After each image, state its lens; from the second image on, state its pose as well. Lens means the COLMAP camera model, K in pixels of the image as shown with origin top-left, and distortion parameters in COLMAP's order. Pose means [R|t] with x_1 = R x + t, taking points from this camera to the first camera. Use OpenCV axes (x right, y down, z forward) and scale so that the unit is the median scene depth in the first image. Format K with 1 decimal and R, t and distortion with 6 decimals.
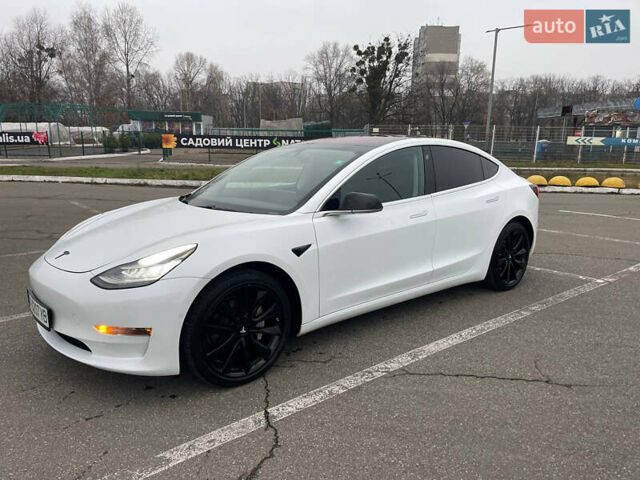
lens RADIAL K [[488.6, 0, 314.9], [0, 488.6, 239.0], [0, 0, 1]] dist [0.088262, -0.108050]
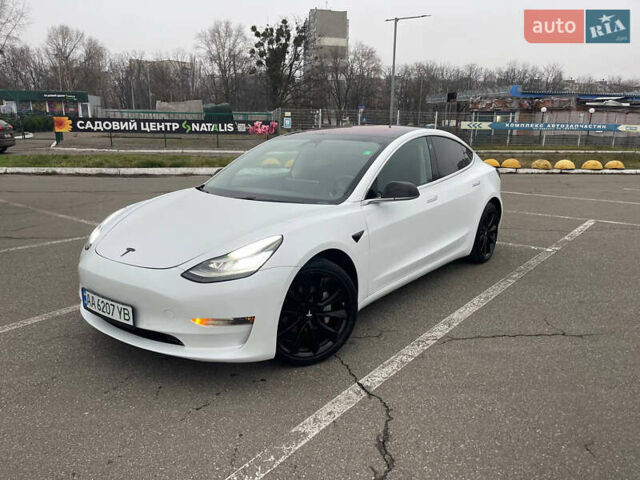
lens RADIAL K [[487.8, 0, 320.0], [0, 487.8, 240.0], [0, 0, 1]] dist [0.097758, -0.130341]
pose [[0.975216, -0.050775, 0.215348, -0.041733], [0.043055, 0.998256, 0.040391, -0.001955], [-0.217024, -0.030118, 0.975702, -0.004838]]
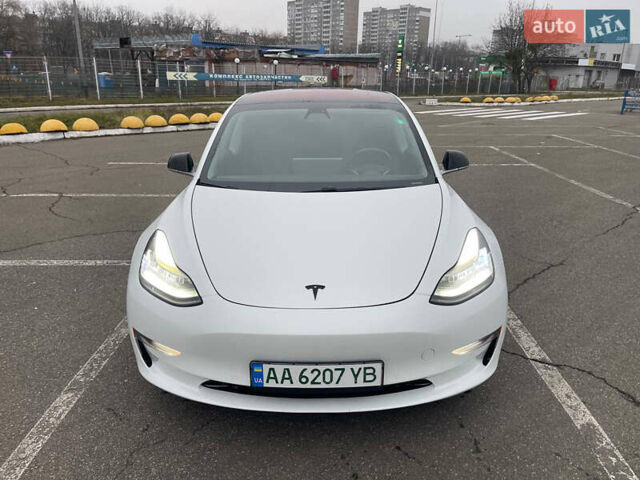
lens RADIAL K [[487.8, 0, 320.0], [0, 487.8, 240.0], [0, 0, 1]] dist [0.097758, -0.130341]
pose [[0.641403, -0.249051, 0.725656, -0.118044], [0.151088, 0.968326, 0.198792, -0.020901], [-0.752180, -0.017868, 0.658715, 0.065025]]
